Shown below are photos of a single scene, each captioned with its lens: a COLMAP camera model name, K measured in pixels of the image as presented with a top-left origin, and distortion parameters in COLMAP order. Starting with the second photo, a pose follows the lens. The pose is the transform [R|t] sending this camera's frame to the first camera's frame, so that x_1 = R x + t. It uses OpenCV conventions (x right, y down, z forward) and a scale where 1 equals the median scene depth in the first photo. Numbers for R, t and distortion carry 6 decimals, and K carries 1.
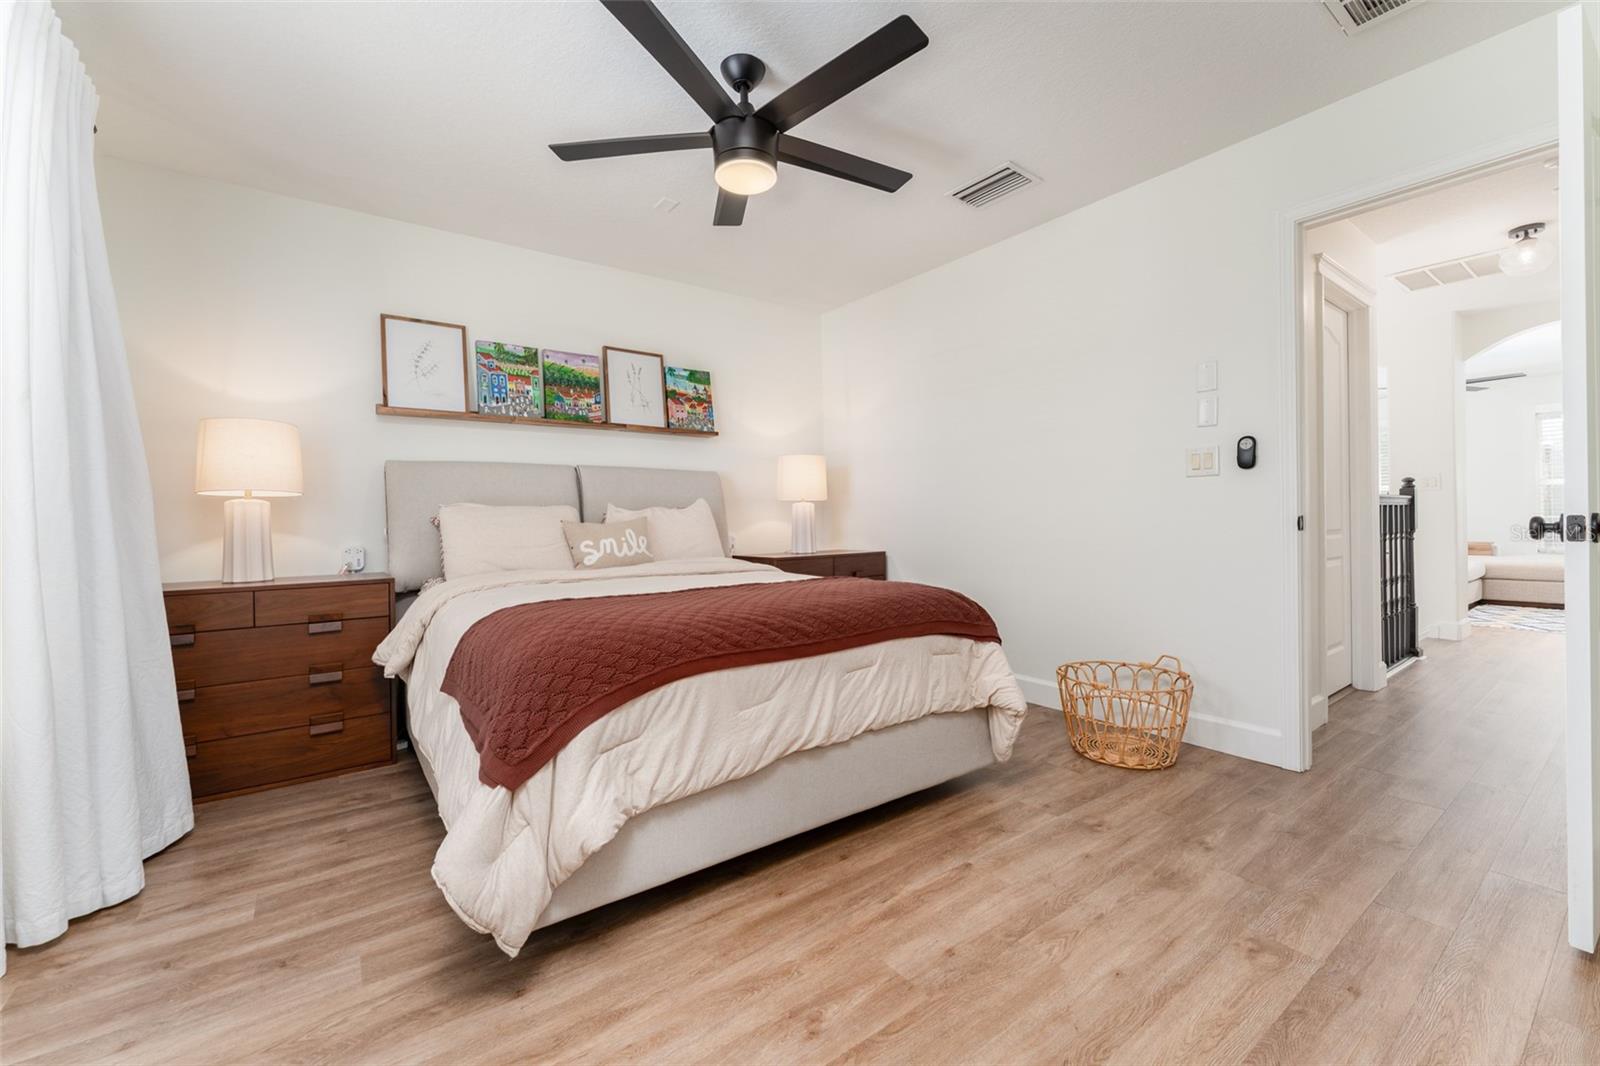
lens RADIAL K [[641.4, 0, 791.1], [0, 641.4, 522.5], [0, 0, 1]] dist [-0.002560, -0.000707]
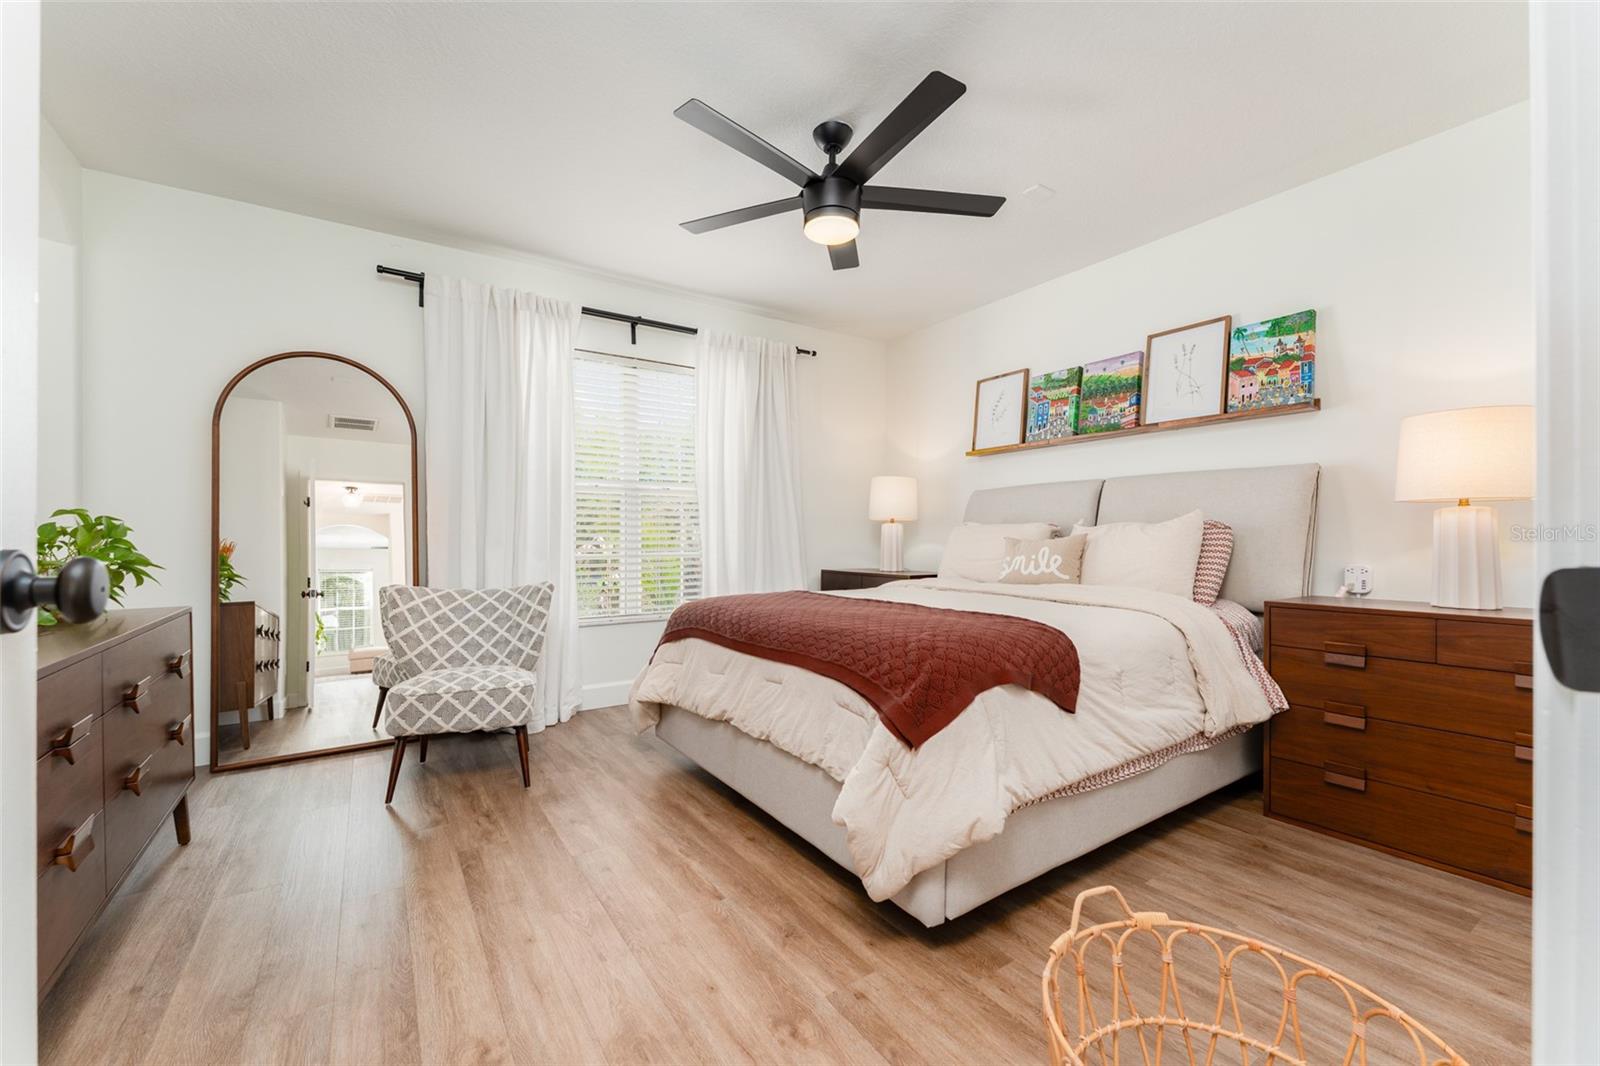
lens RADIAL K [[641.4, 0, 792.6], [0, 641.4, 544.4], [0, 0, 1]] dist [-0.002560, -0.000707]
pose [[-0.038296, 0.021671, -0.999031, 0.643340], [-0.004887, 0.999749, 0.021874, -0.011427], [0.999254, 0.005720, -0.038181, 0.598947]]
